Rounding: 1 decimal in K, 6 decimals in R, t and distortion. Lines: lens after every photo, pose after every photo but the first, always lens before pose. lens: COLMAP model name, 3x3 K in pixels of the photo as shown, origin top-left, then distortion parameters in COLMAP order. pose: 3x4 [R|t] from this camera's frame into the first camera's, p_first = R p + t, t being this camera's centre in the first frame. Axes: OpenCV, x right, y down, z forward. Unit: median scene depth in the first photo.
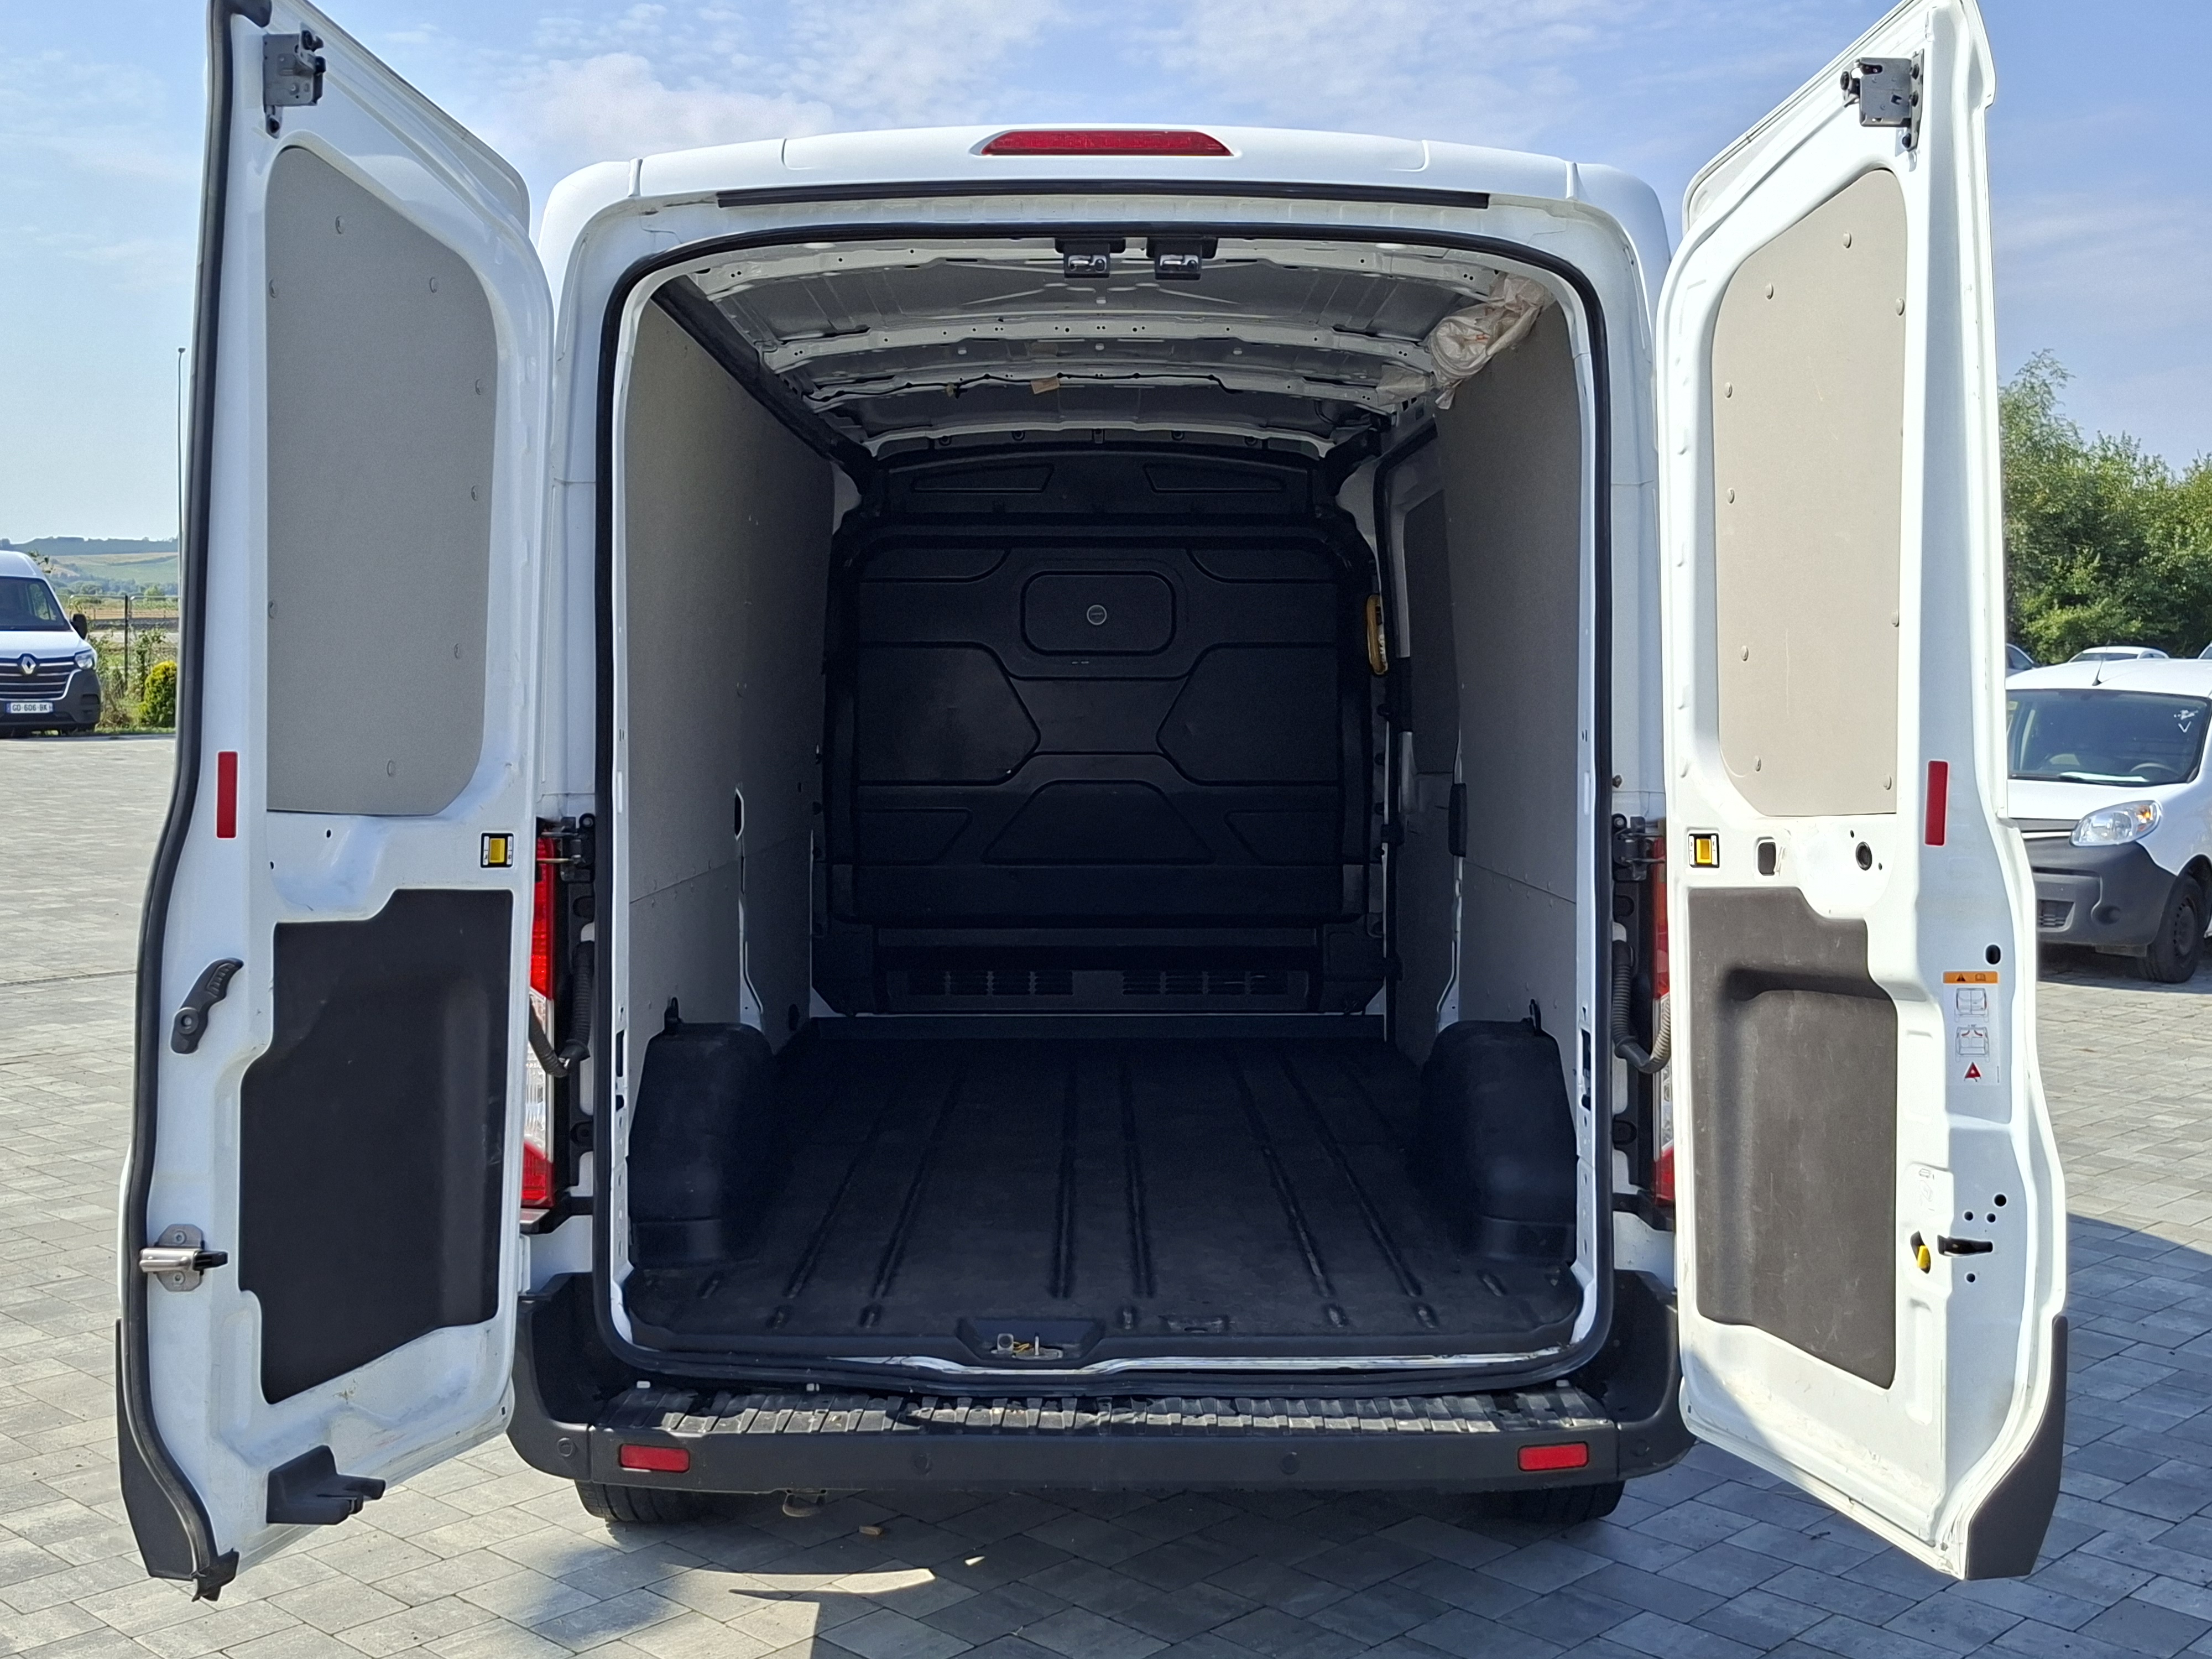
lens RADIAL K [[2500.8, 0, 1106.0], [0, 2500.8, 829.5], [0, 0, 1]] dist [0.059398, -0.005538]
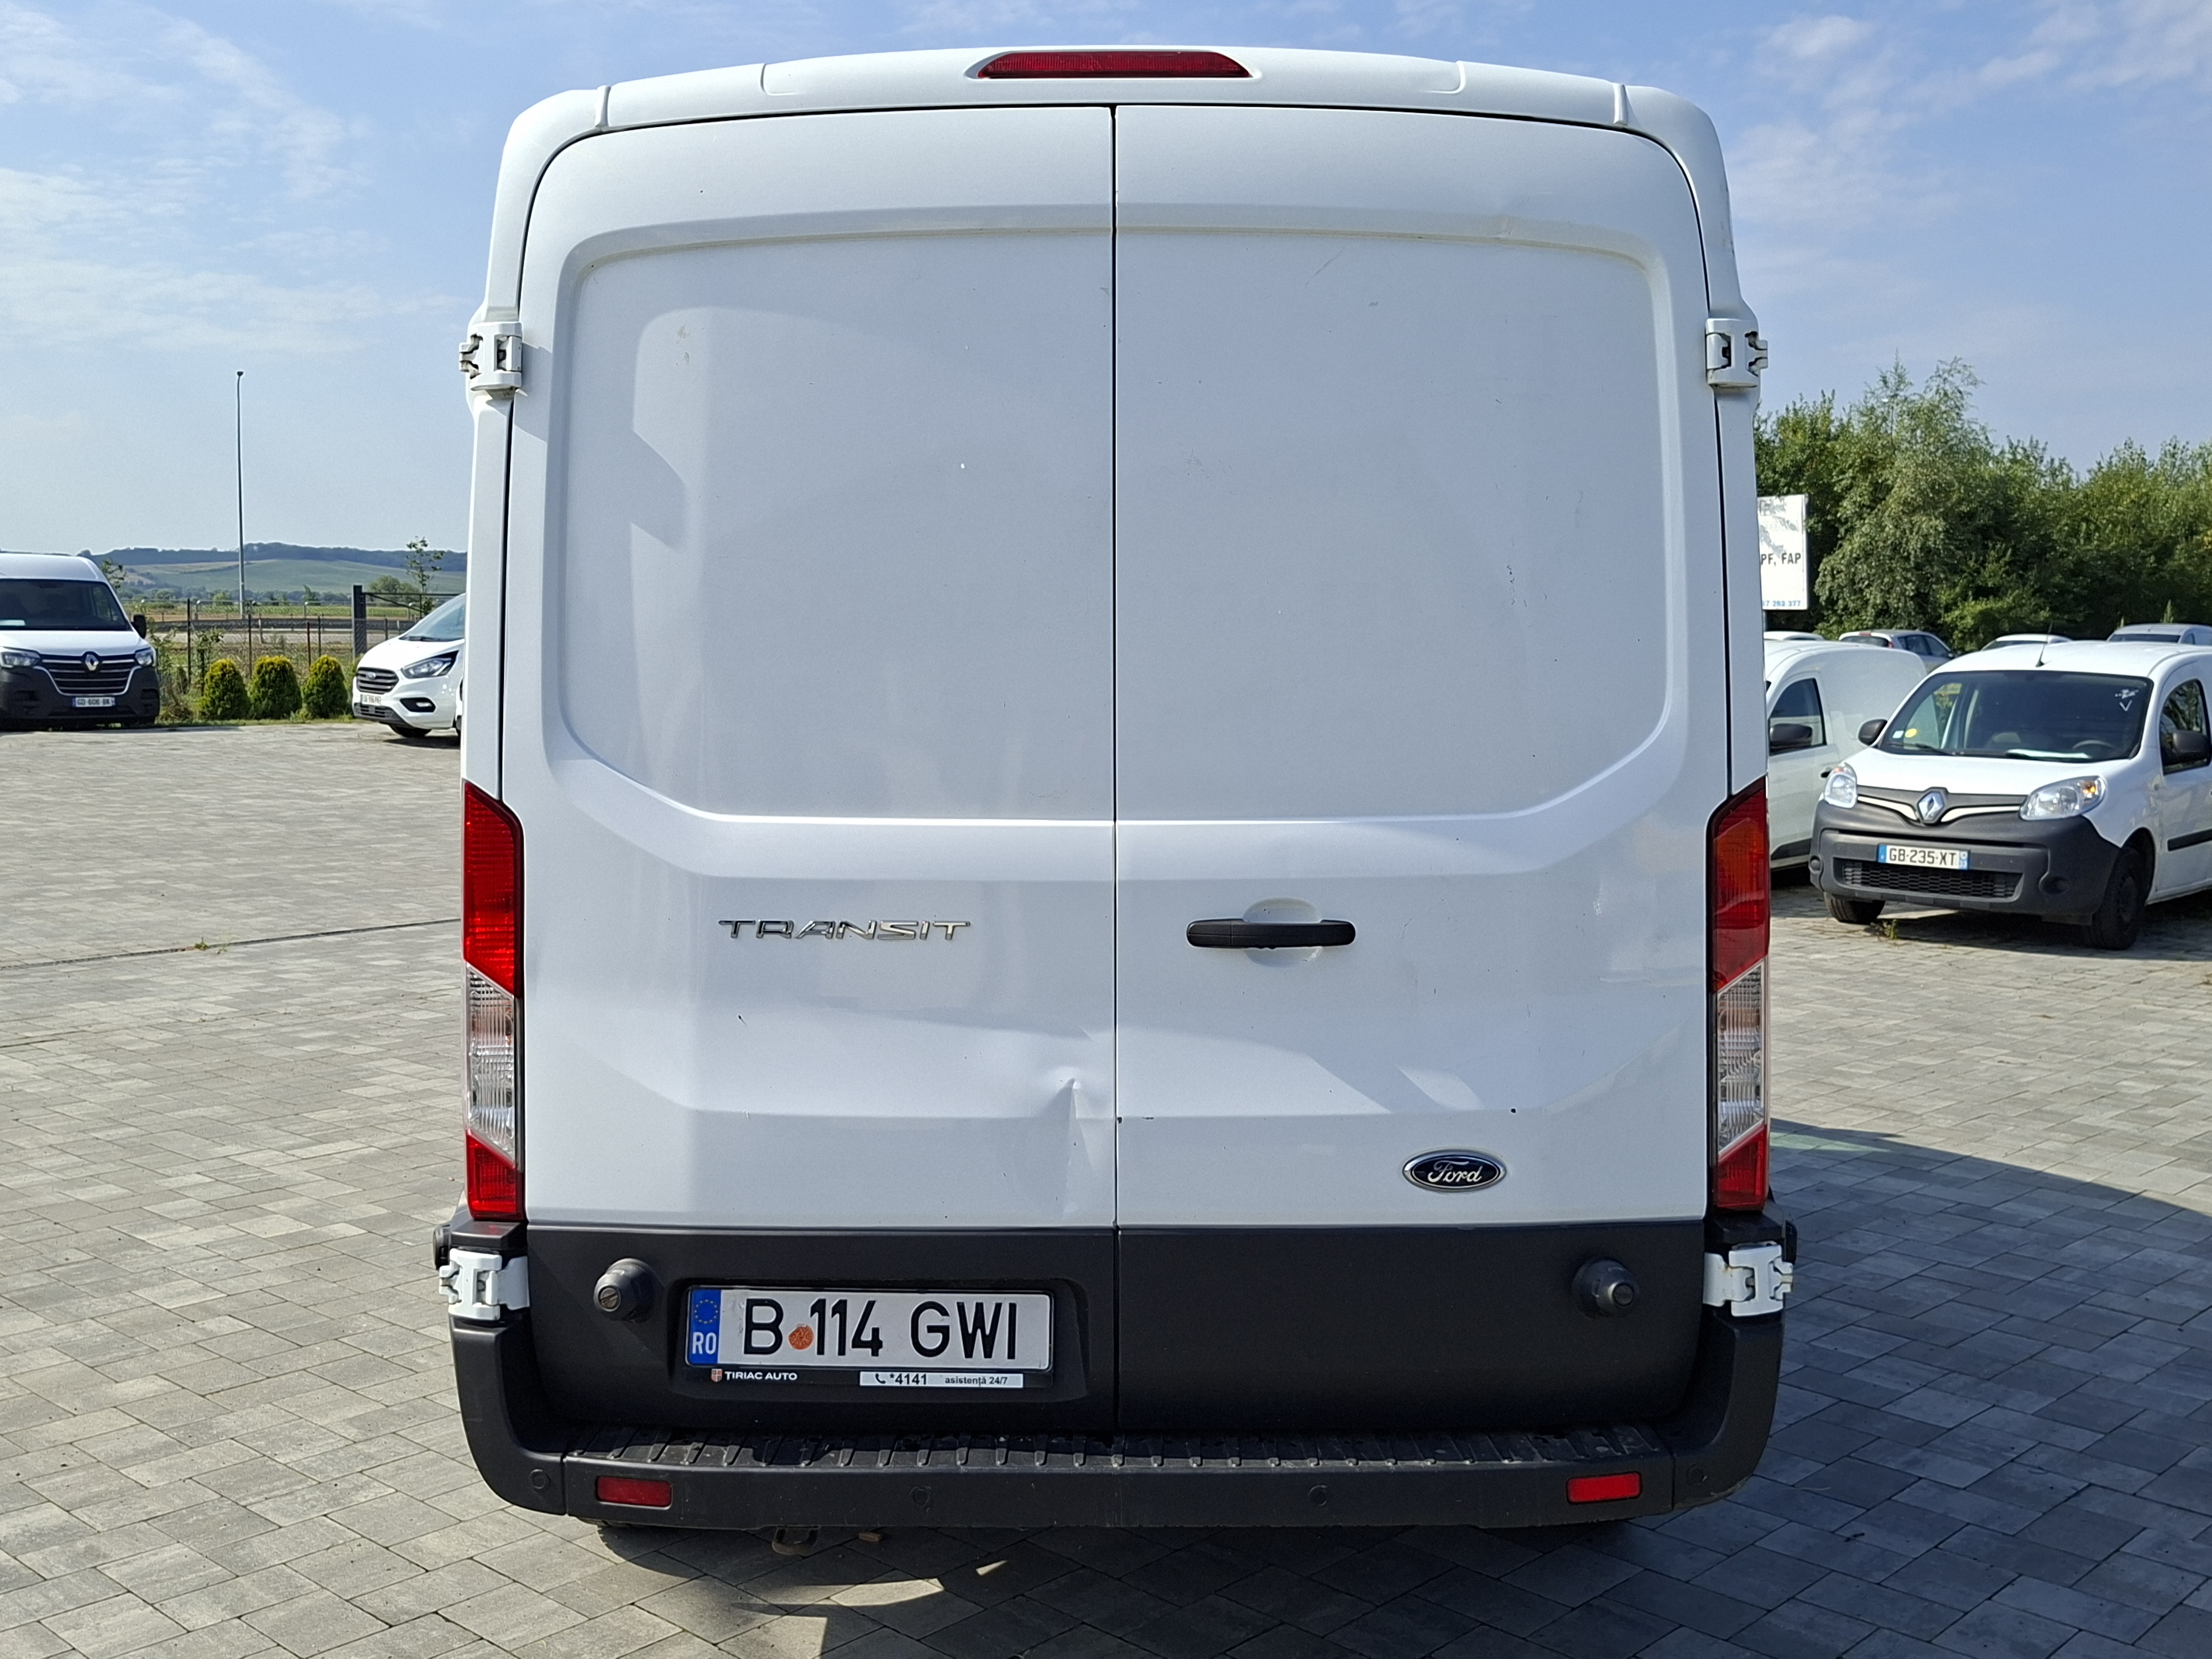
lens RADIAL K [[2123.6, 0, 1091.1], [0, 2123.6, 817.7], [0, 0, 1]] dist [0.147763, -0.229134]
pose [[0.999977, -0.005956, 0.003147, -0.005853], [0.005943, 0.999974, 0.004153, -0.000345], [-0.003171, -0.004134, 0.999986, 0.101453]]
